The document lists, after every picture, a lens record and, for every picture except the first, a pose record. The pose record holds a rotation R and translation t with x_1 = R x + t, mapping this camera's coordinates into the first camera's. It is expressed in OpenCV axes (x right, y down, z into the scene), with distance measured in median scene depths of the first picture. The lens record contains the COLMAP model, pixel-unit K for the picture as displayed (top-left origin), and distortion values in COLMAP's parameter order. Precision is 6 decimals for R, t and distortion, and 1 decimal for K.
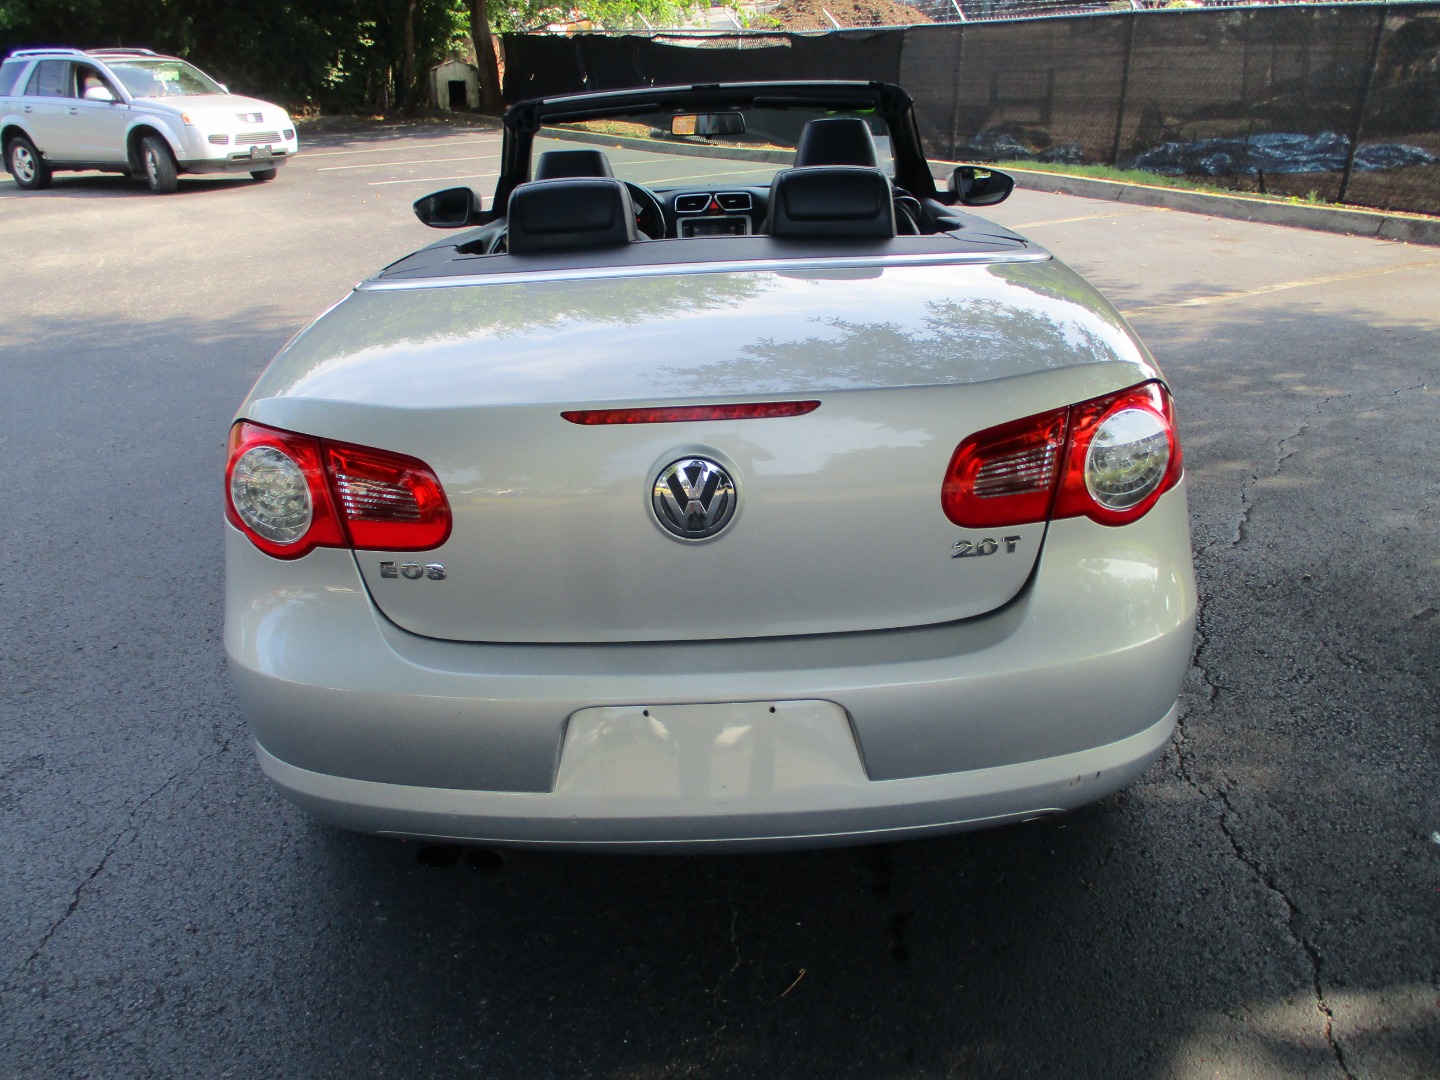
lens RADIAL K [[1228.3, 0, 722.1], [0, 1228.3, 551.4], [0, 0, 1]] dist [-0.025519, 0.003883]
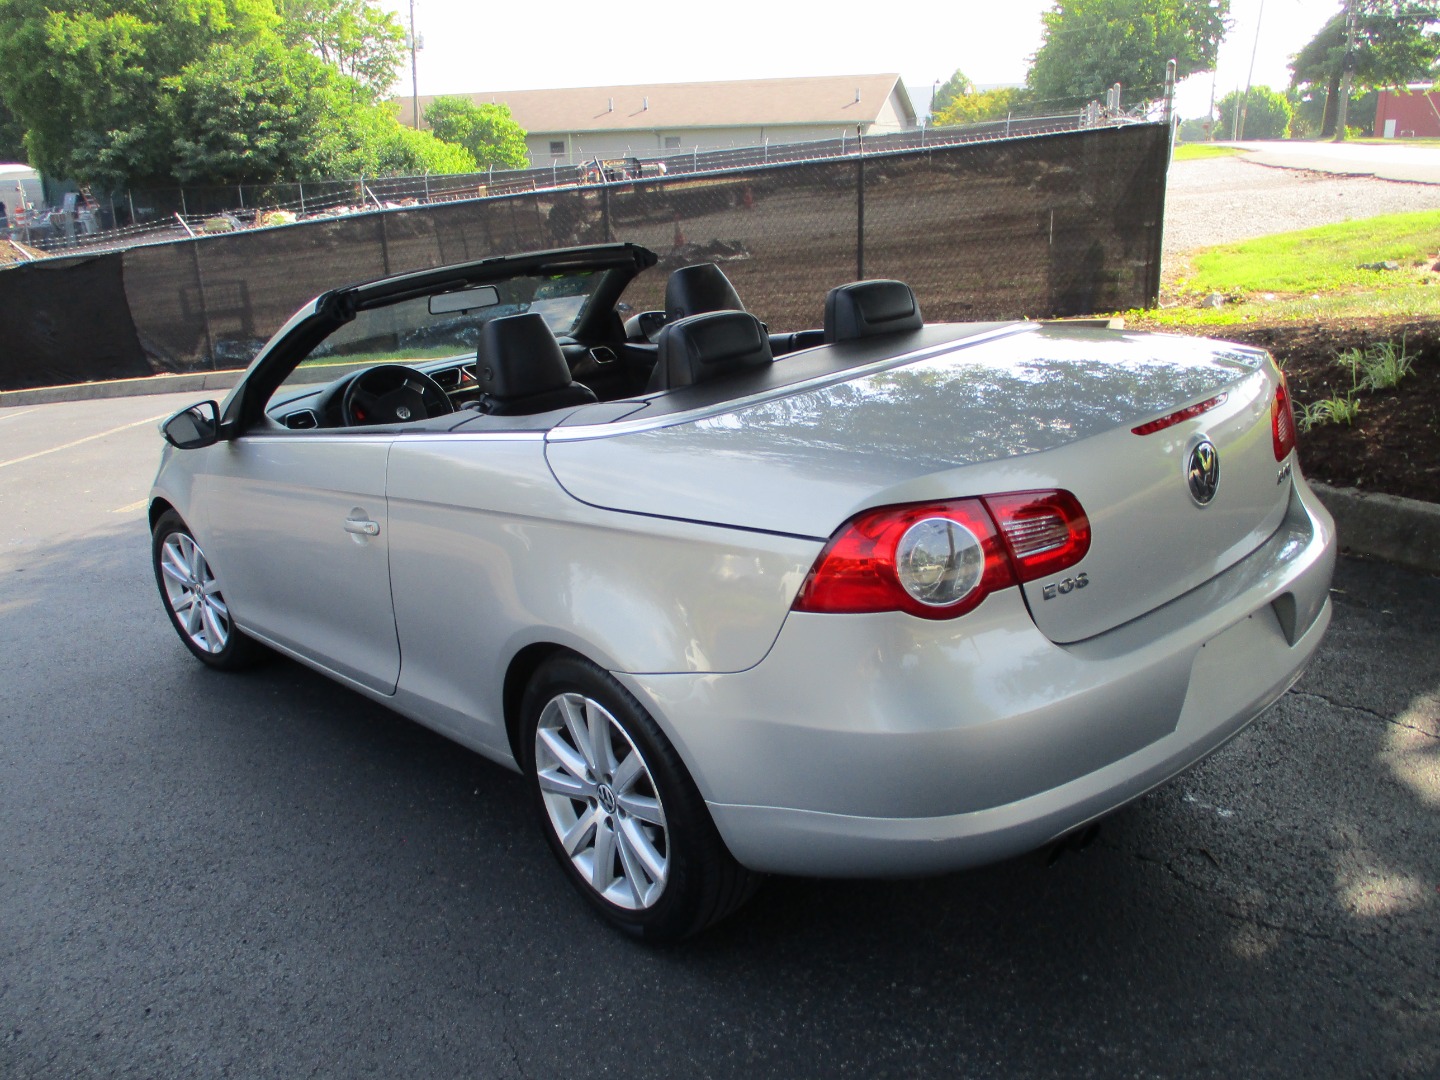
lens RADIAL K [[1238.9, 0, 716.3], [0, 1238.9, 539.3], [0, 0, 1]] dist [-0.018970, 0.001700]
pose [[0.747797, -0.233357, 0.621566, -0.159613], [0.335478, 0.940697, -0.050439, -0.009726], [-0.572935, 0.246240, 0.781736, 0.032332]]
